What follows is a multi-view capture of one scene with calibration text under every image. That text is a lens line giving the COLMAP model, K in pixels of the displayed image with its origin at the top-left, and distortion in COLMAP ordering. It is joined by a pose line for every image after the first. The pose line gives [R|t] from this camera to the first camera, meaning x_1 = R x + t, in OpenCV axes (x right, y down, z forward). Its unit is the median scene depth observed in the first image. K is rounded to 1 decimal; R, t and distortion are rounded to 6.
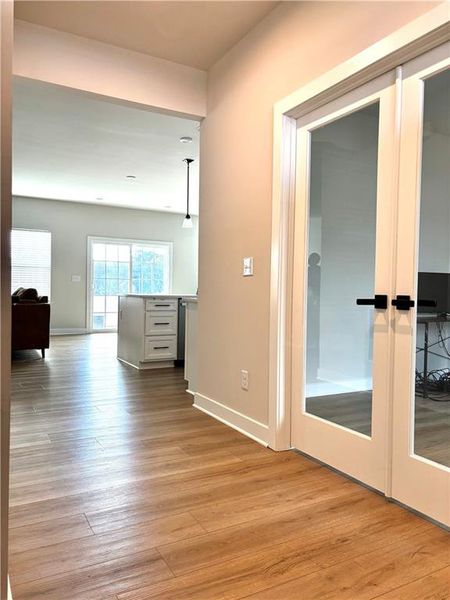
lens RADIAL K [[458.4, 0, 224.6], [0, 458.4, 295.3], [0, 0, 1]] dist [0.046772, -0.050052]
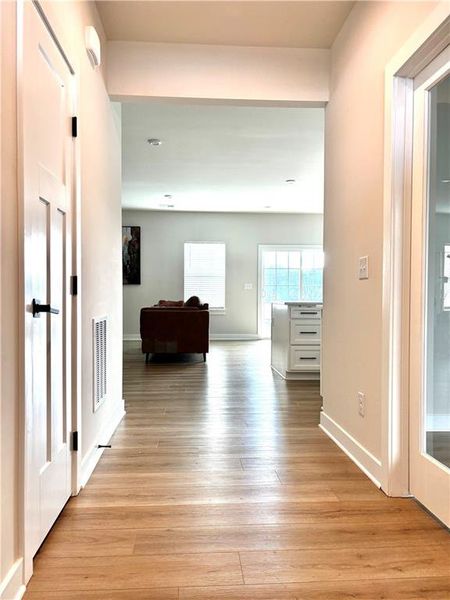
lens RADIAL K [[458.4, 0, 221.8], [0, 458.4, 299.9], [0, 0, 1]] dist [0.046772, -0.050052]
pose [[0.907191, -0.003874, -0.420700, 0.143920], [0.001484, 0.999981, -0.006008, 0.000487], [0.420716, 0.004826, 0.907180, 0.109888]]
